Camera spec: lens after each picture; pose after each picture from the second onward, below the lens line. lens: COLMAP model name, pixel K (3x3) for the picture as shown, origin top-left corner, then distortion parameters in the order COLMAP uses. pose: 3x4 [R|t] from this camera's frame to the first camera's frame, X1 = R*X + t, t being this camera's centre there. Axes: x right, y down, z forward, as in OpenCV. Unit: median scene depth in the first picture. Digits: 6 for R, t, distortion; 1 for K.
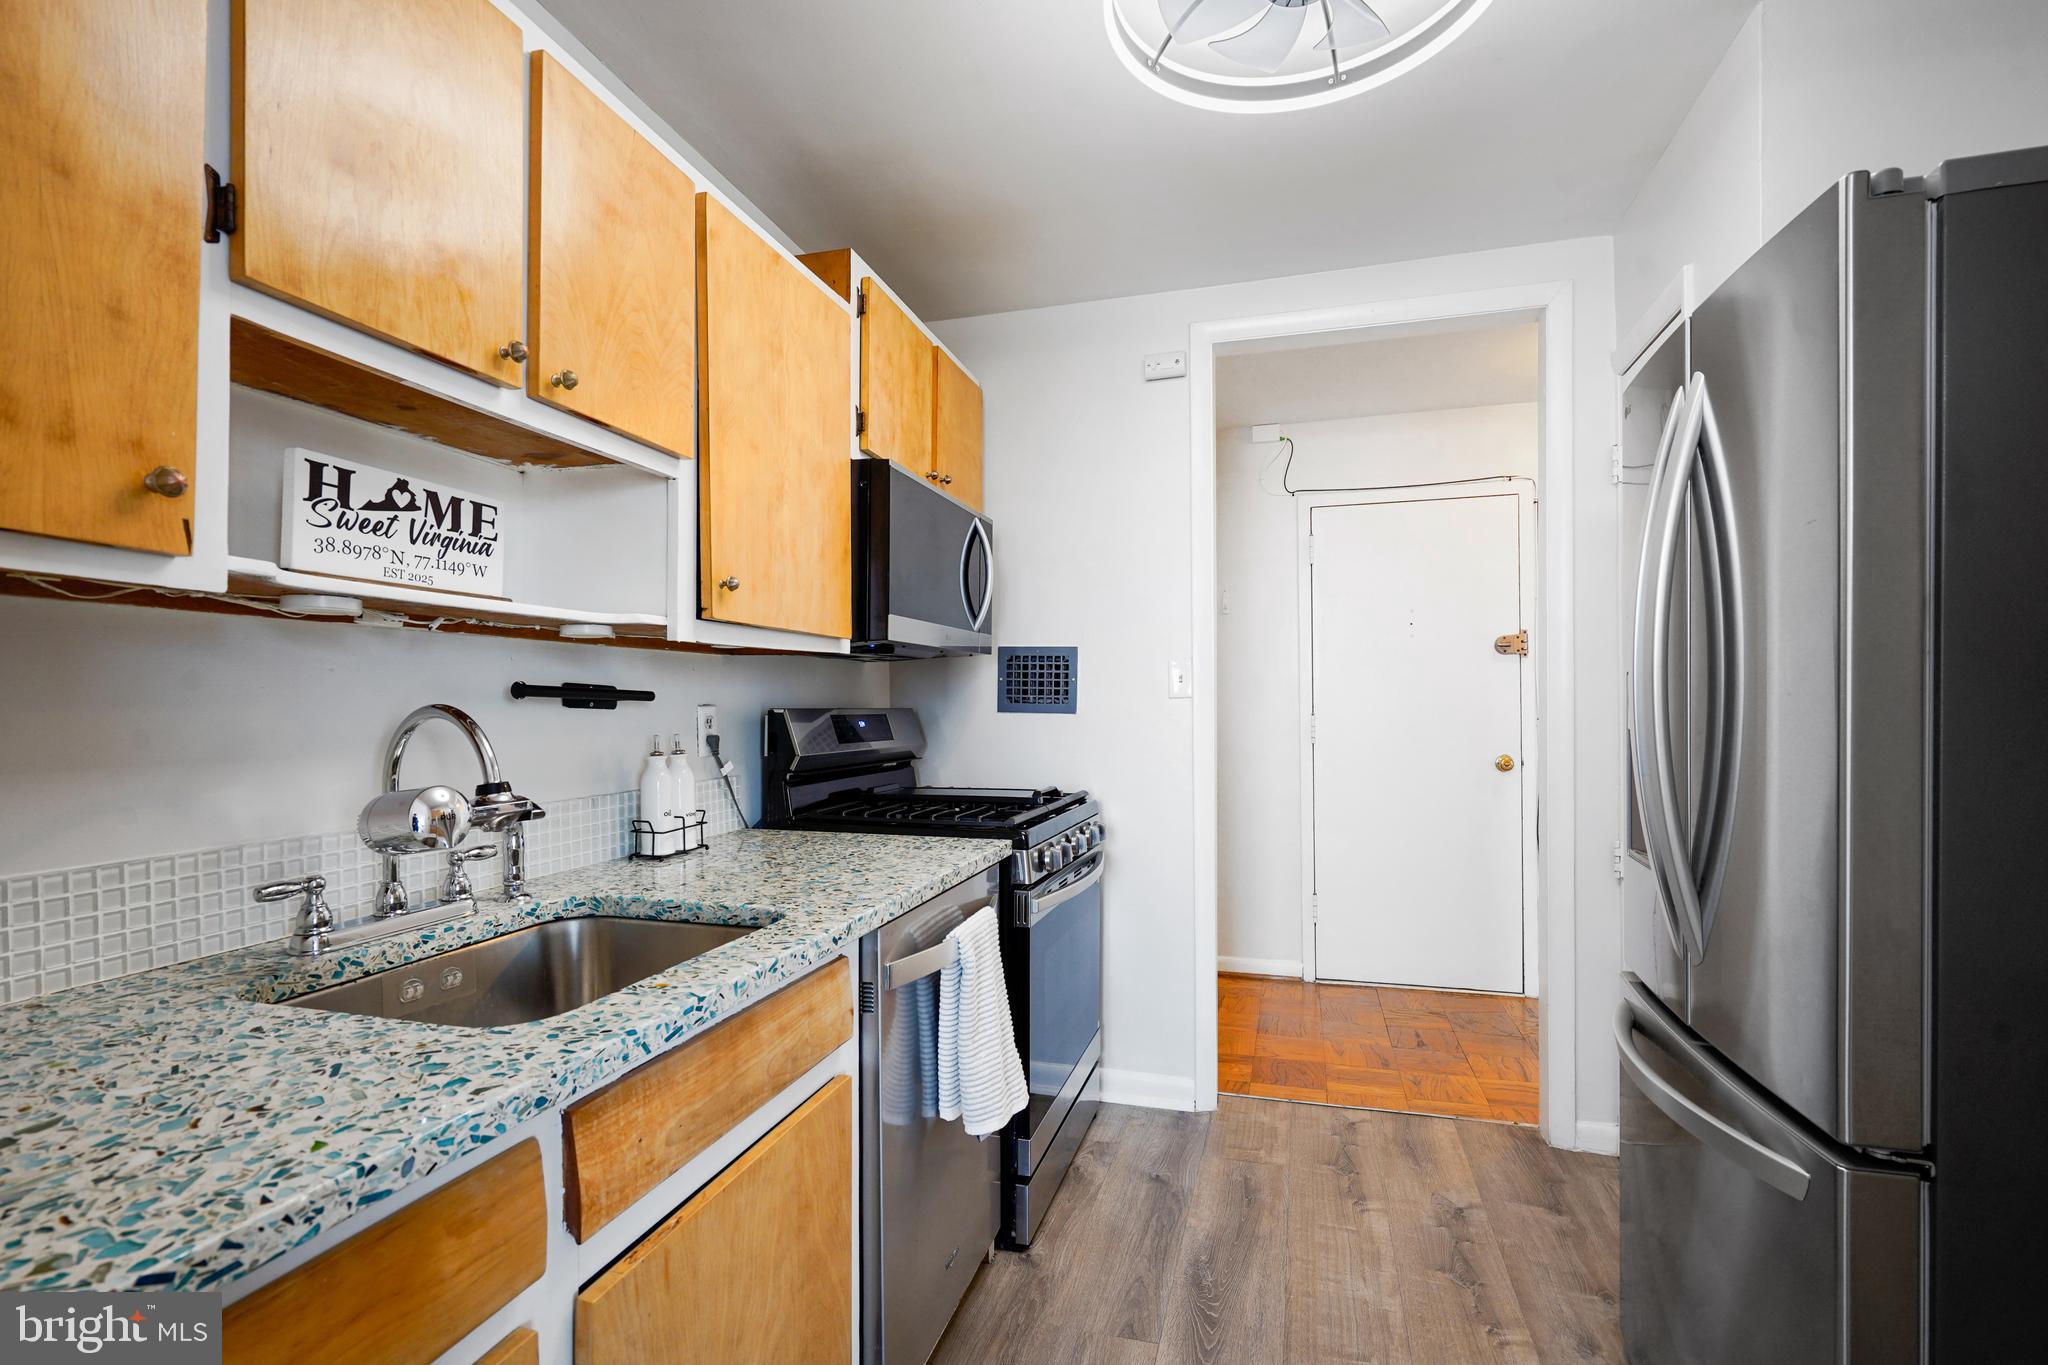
lens RADIAL K [[958.0, 0, 1018.2], [0, 958.0, 710.0], [0, 0, 1]] dist [0.000160, 0.000542]
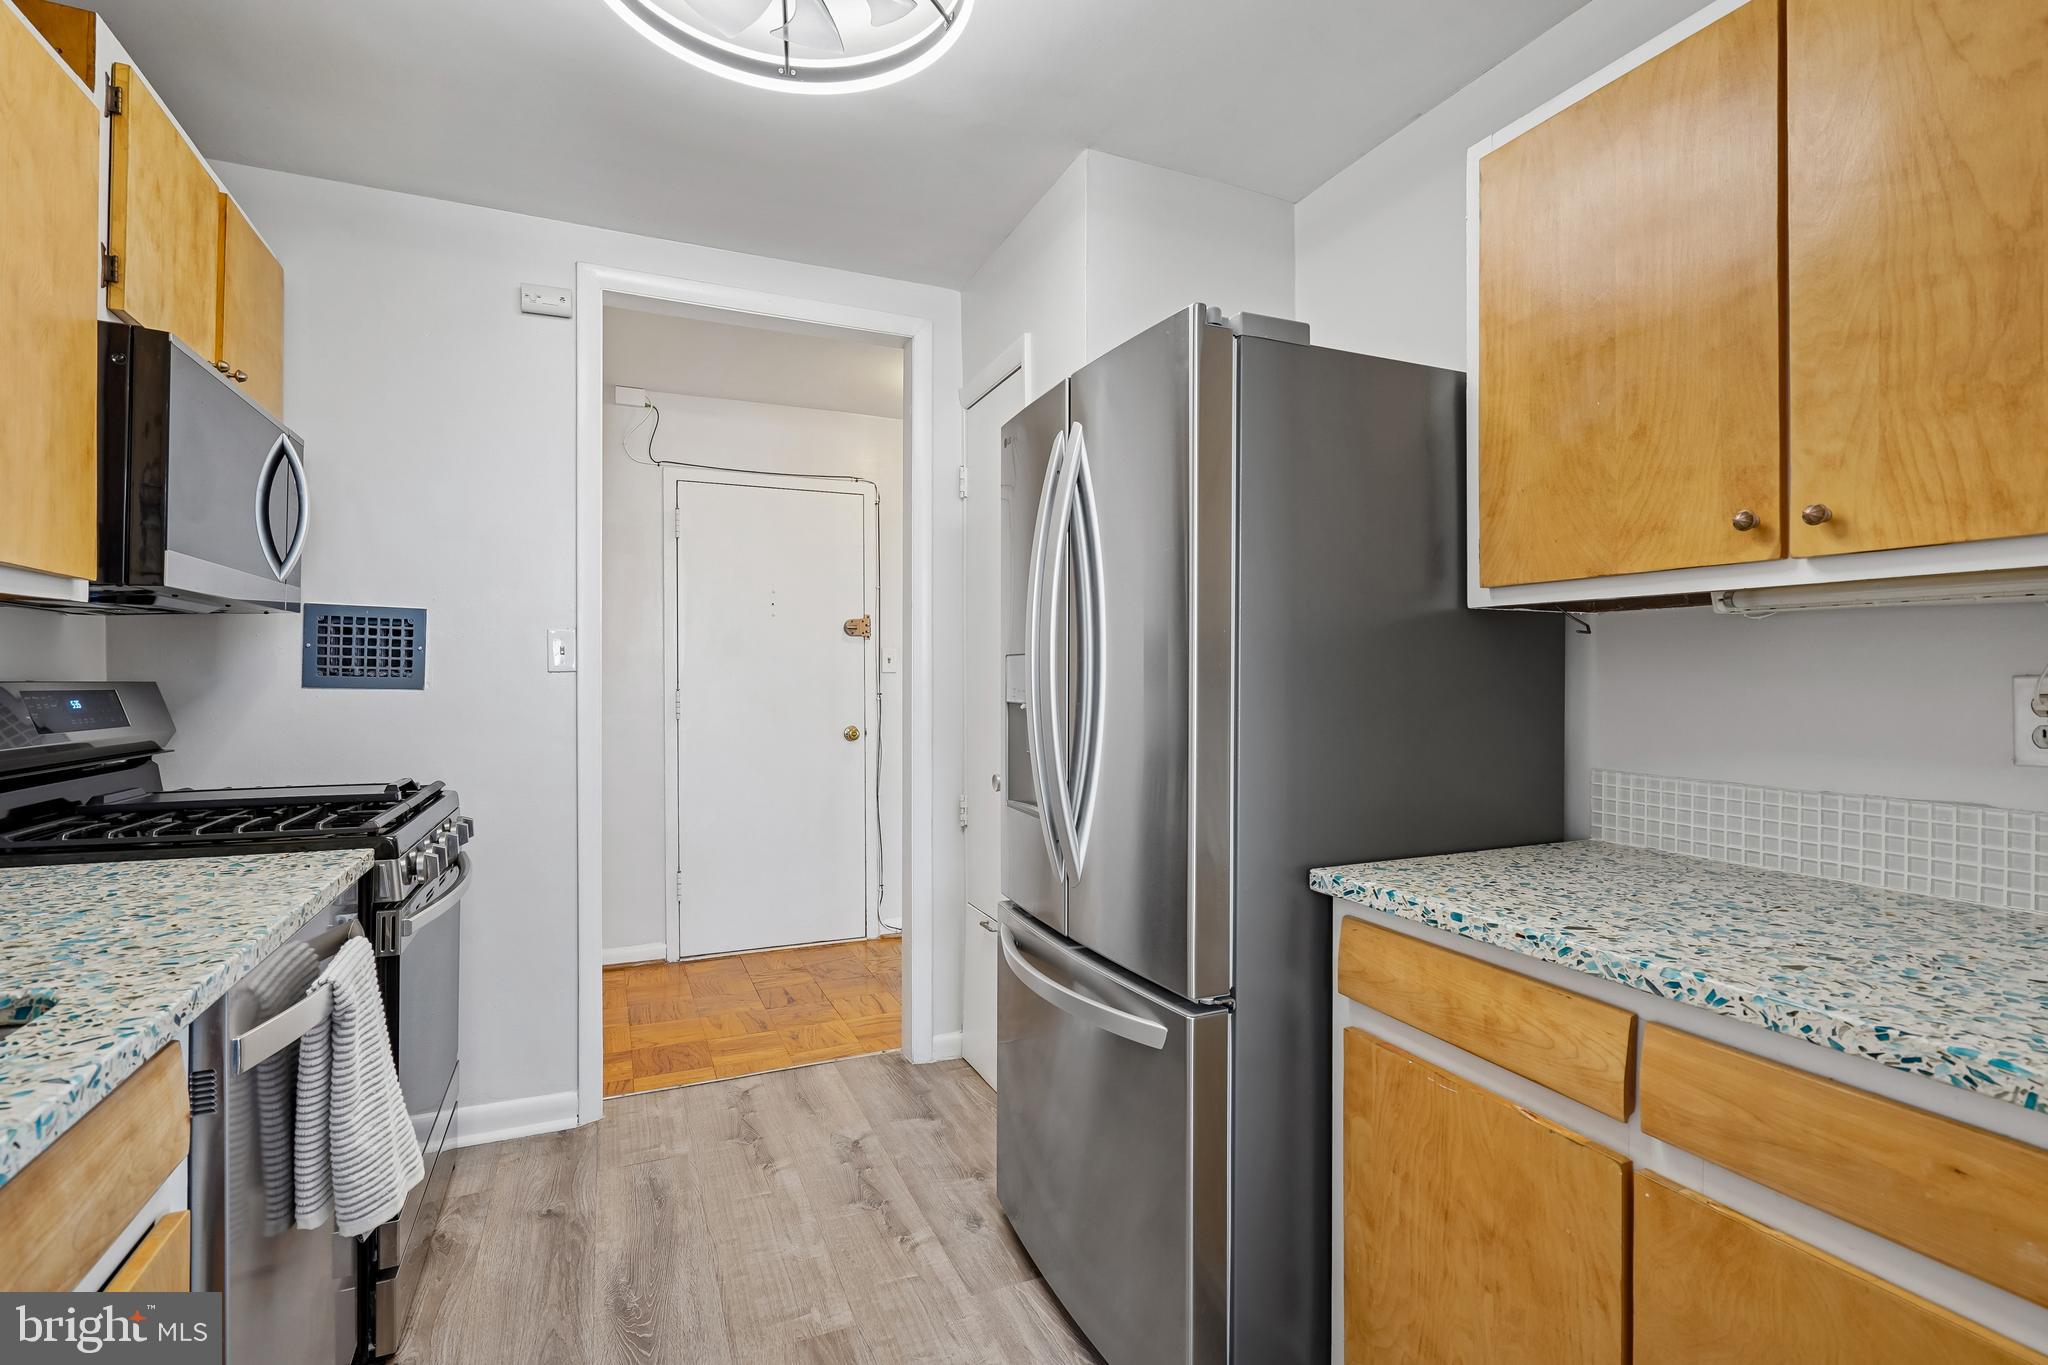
lens RADIAL K [[946.4, 0, 1020.6], [0, 946.4, 679.0], [0, 0, 1]] dist [0.000587, 0.000309]
pose [[0.763263, 0.006162, 0.646059, -0.098125], [-0.001805, 0.999971, -0.007404, 0.000006], [-0.646086, 0.004485, 0.763251, 0.050965]]
